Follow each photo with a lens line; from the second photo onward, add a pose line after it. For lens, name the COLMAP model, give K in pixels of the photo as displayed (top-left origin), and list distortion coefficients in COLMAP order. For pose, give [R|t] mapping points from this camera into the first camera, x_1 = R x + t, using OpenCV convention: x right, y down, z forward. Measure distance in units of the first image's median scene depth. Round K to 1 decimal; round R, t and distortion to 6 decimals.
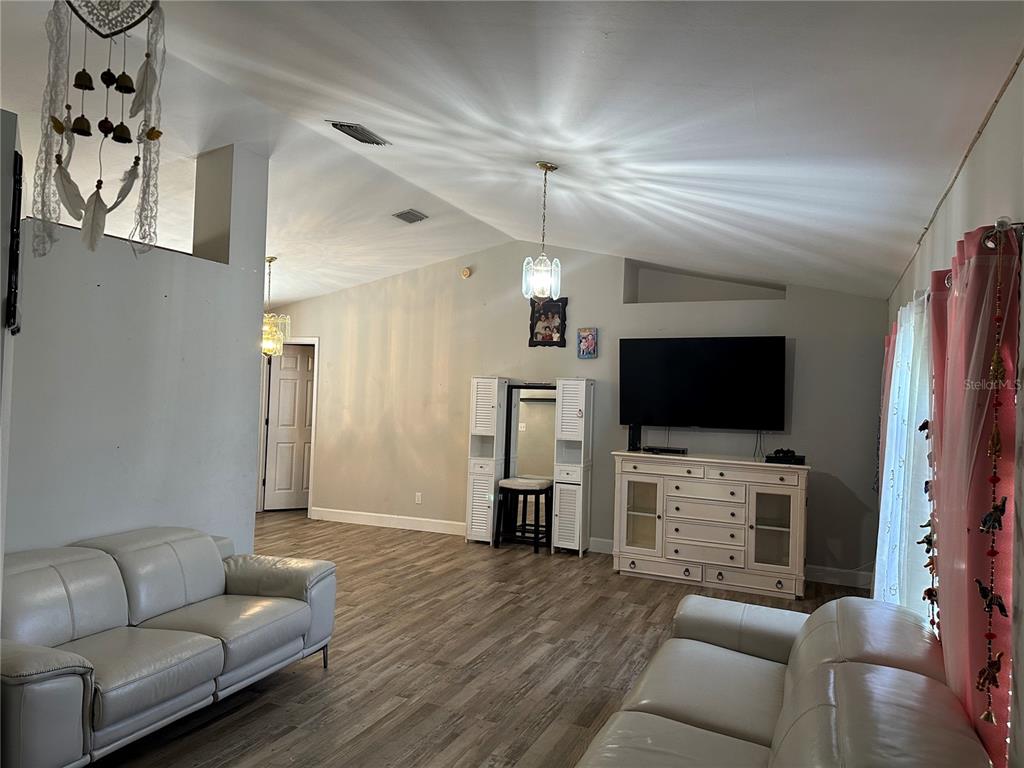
lens RADIAL K [[729.0, 0, 512.5], [0, 729.0, 370.8], [0, 0, 1]] dist [0.075054, -0.118384]
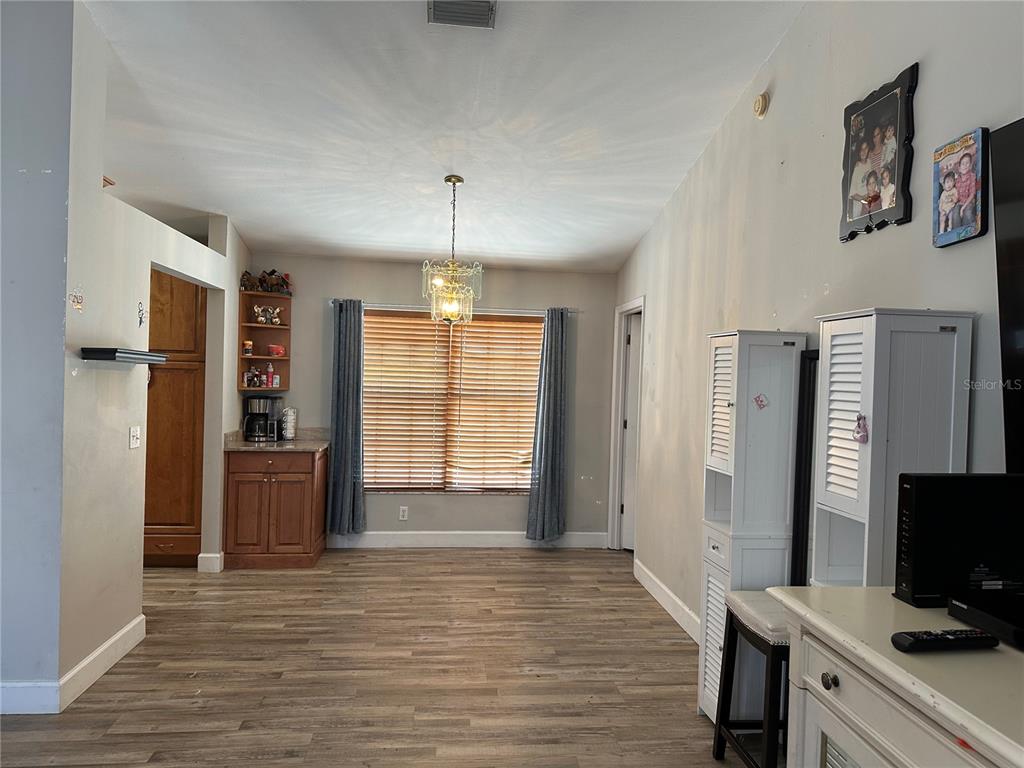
lens RADIAL K [[720.6, 0, 512.5], [0, 720.6, 389.5], [0, 0, 1]] dist [0.095092, -0.112659]
pose [[0.484897, -0.002023, -0.874569, 0.450295], [0.014170, 0.999884, 0.005543, 0.061718], [0.874457, -0.015080, 0.484869, 1.162605]]
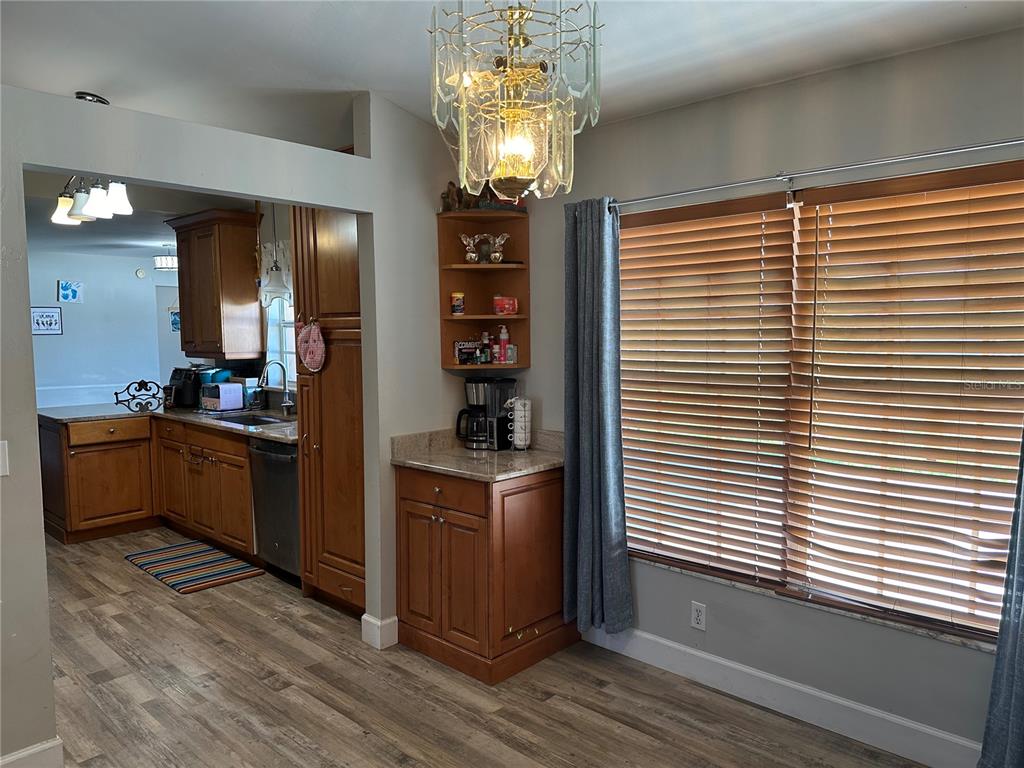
lens RADIAL K [[711.0, 0, 512.9], [0, 711.0, 387.3], [0, 0, 1]] dist [0.074852, -0.104846]
pose [[-0.338310, 0.041257, -0.940130, -0.180993], [0.024755, 0.999083, 0.034936, 0.056909], [0.940709, -0.011454, -0.339021, 1.728591]]
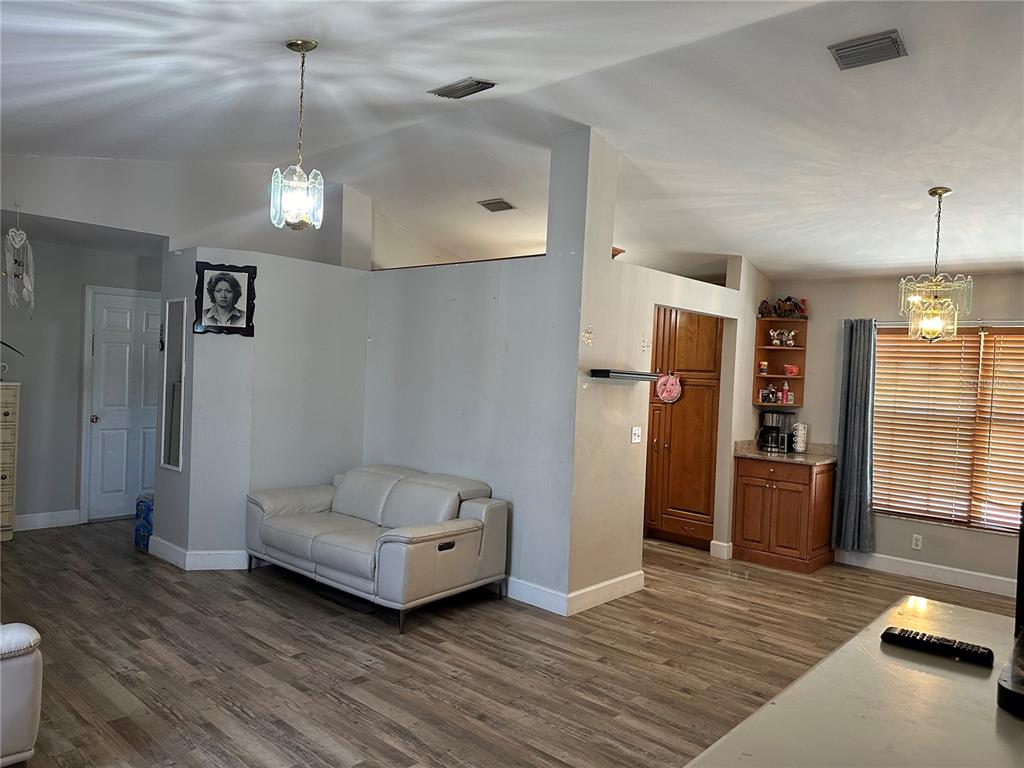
lens RADIAL K [[711.0, 0, 512.9], [0, 711.0, 387.3], [0, 0, 1]] dist [0.074852, -0.104846]
pose [[-0.317553, -0.024743, -0.947918, 0.616705], [-0.025052, 0.999529, -0.017698, 0.065519], [0.947910, 0.018128, -0.318023, 1.367072]]
